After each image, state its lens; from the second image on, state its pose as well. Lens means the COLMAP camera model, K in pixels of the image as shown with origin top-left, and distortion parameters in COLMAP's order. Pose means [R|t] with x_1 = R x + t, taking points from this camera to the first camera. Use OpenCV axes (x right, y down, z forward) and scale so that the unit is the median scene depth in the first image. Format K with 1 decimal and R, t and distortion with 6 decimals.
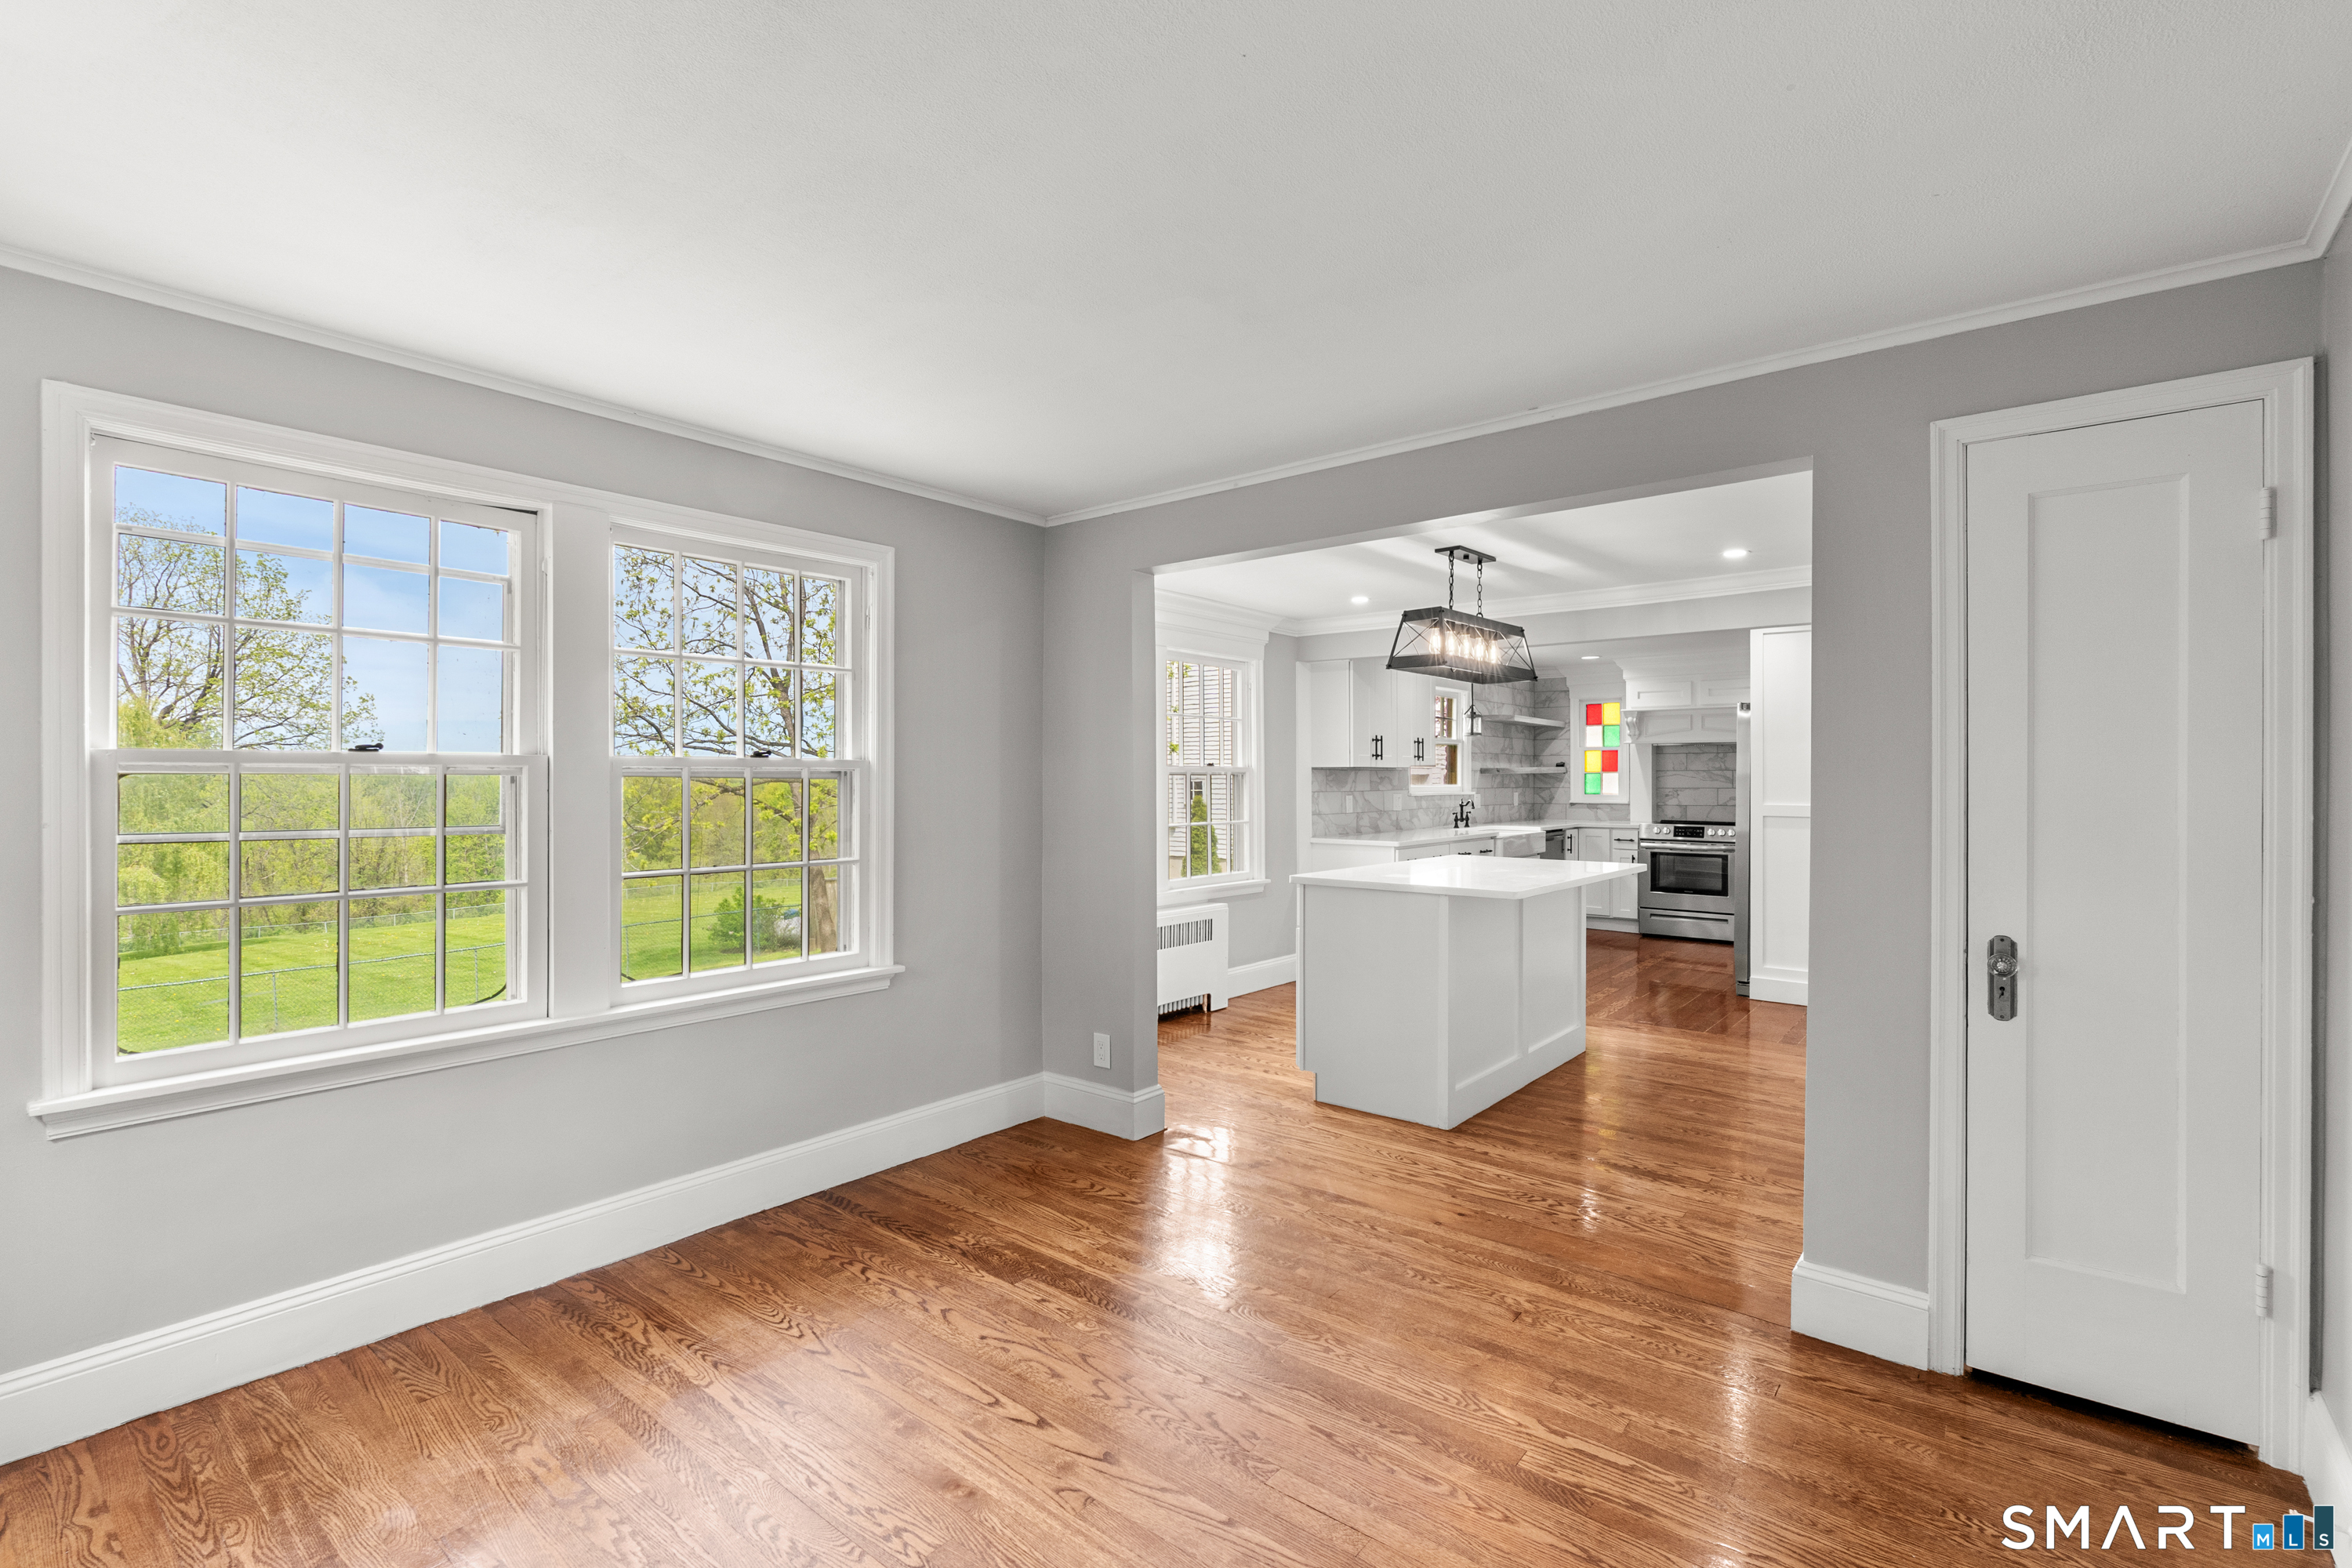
lens RADIAL K [[1070.5, 0, 1173.3], [0, 1070.5, 784.6], [0, 0, 1]] dist [-0.011620, 0.002162]
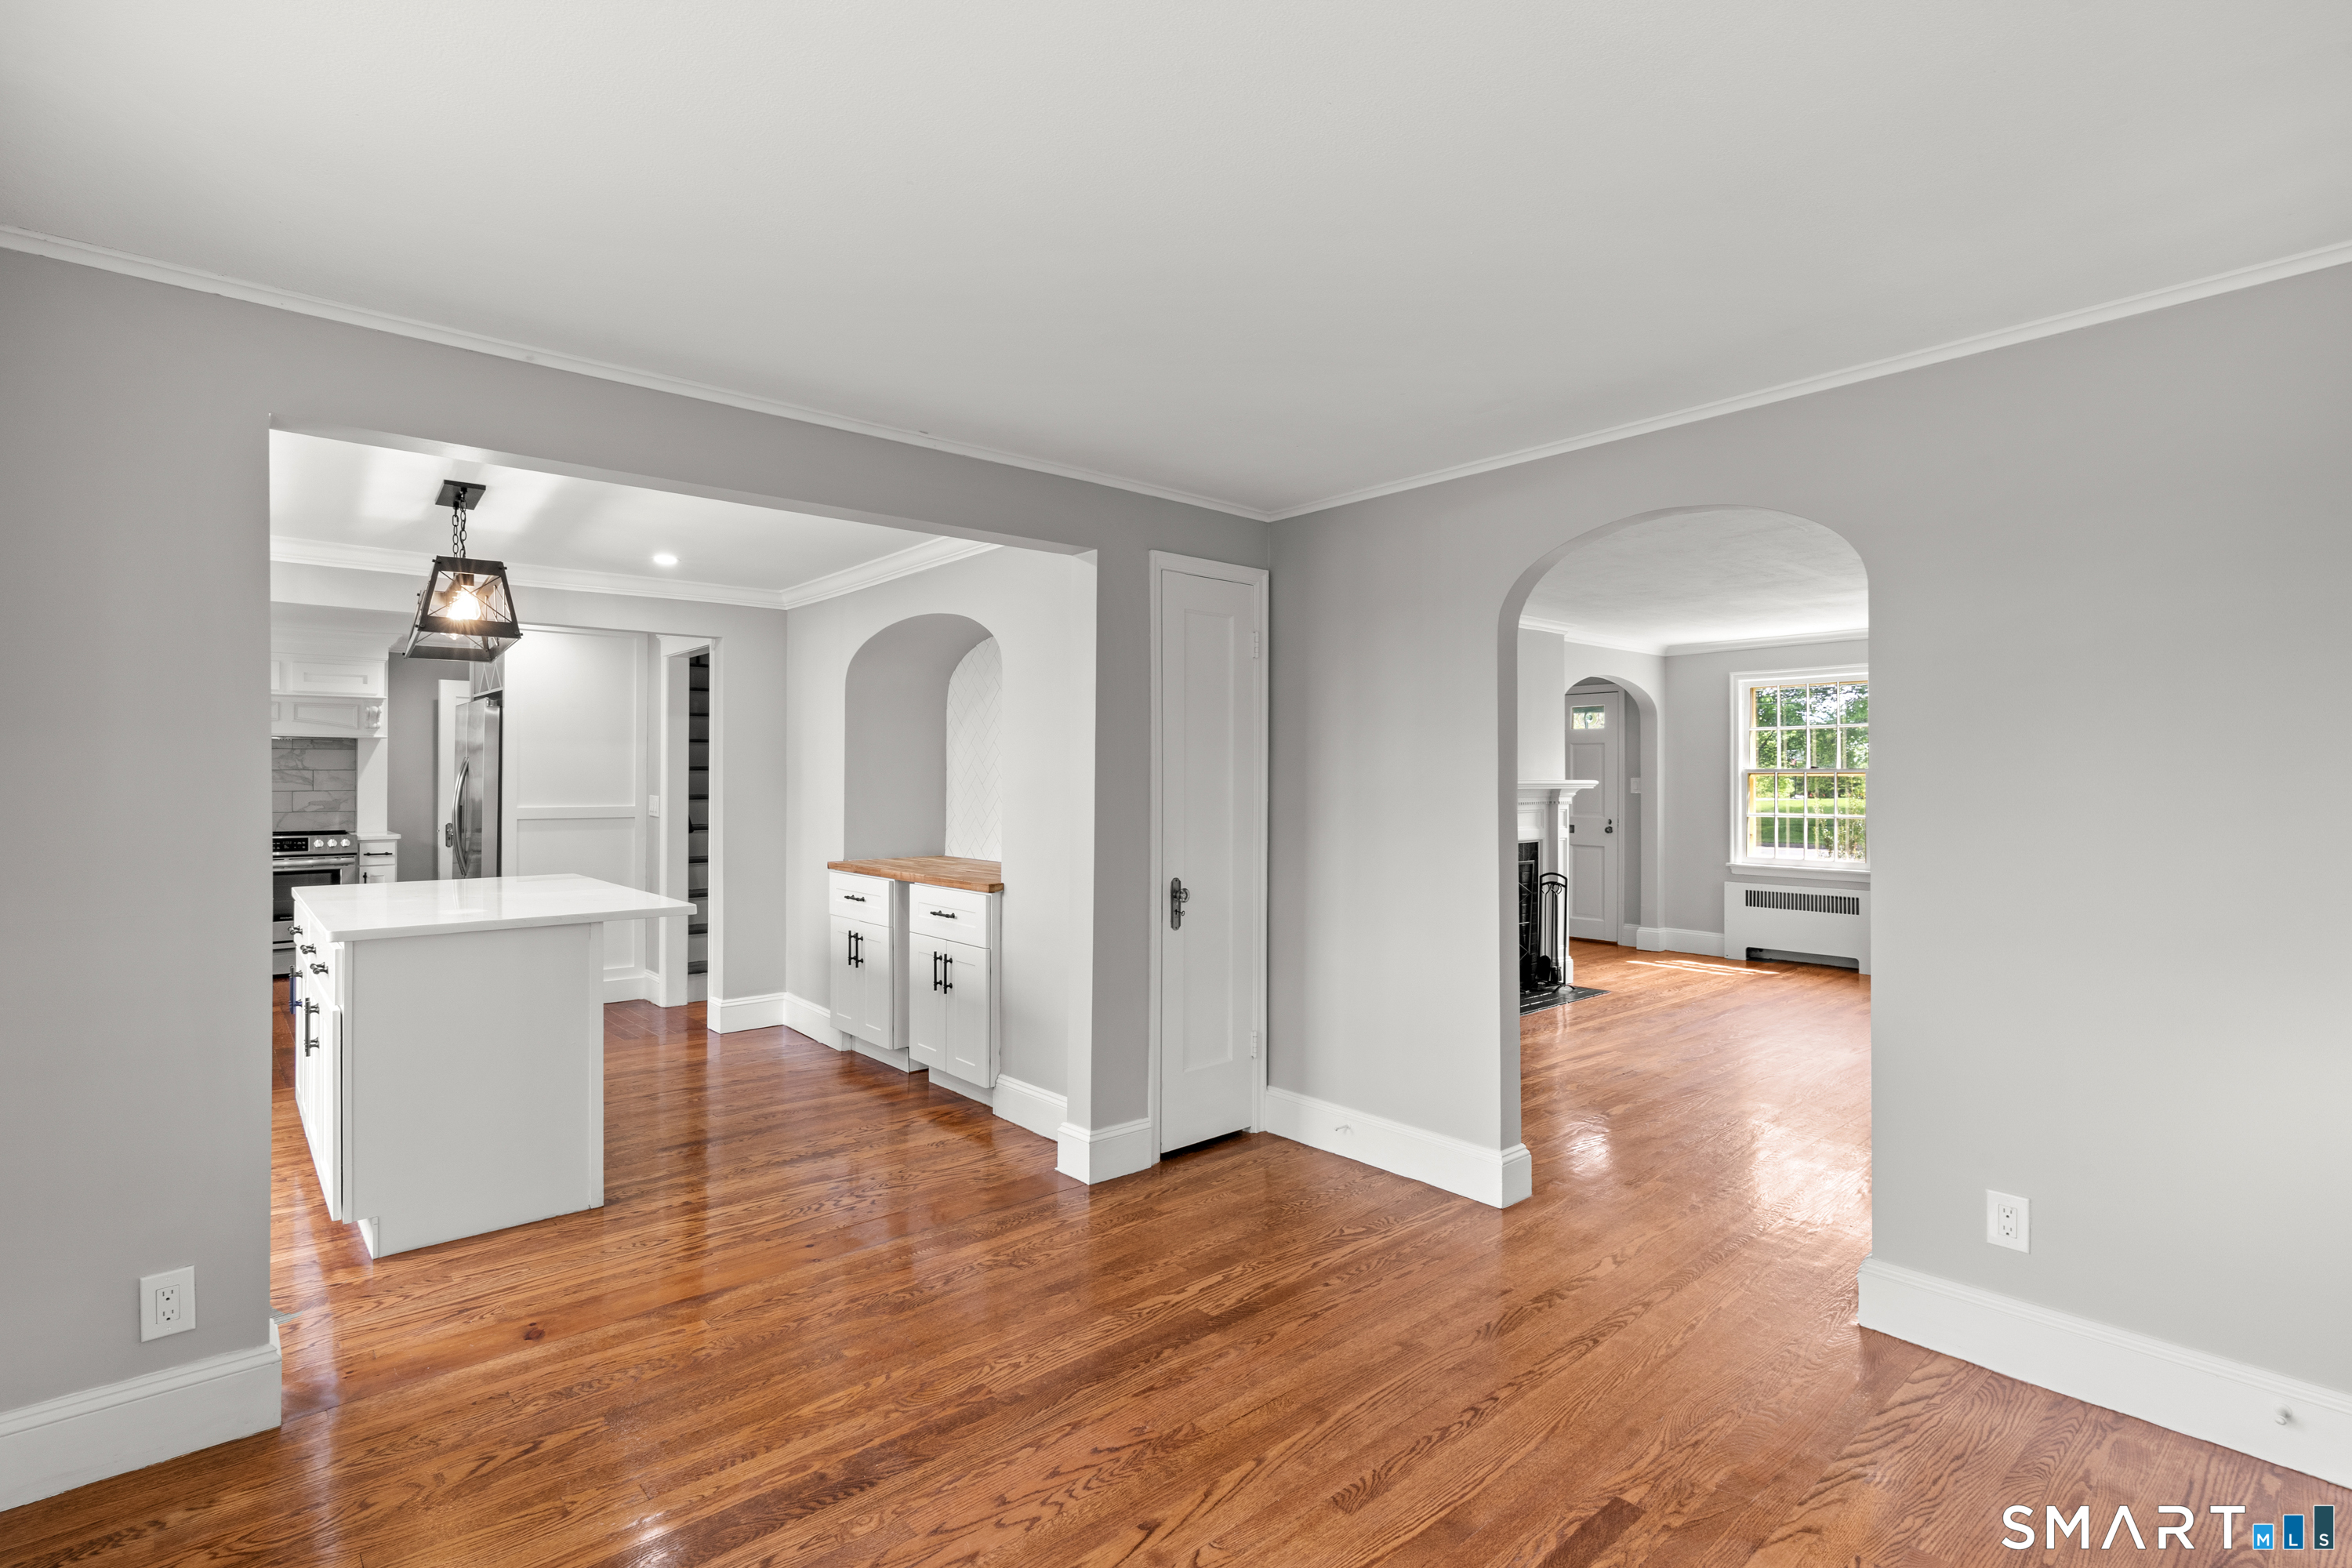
lens RADIAL K [[1094.5, 0, 1174.8], [0, 1094.5, 768.7], [0, 0, 1]] dist [-0.004935, -0.000825]
pose [[0.166255, 0.007202, 0.986057, -0.836797], [0.007144, 0.999938, -0.008508, -0.008031], [-0.986057, 0.008459, 0.166193, 0.694501]]
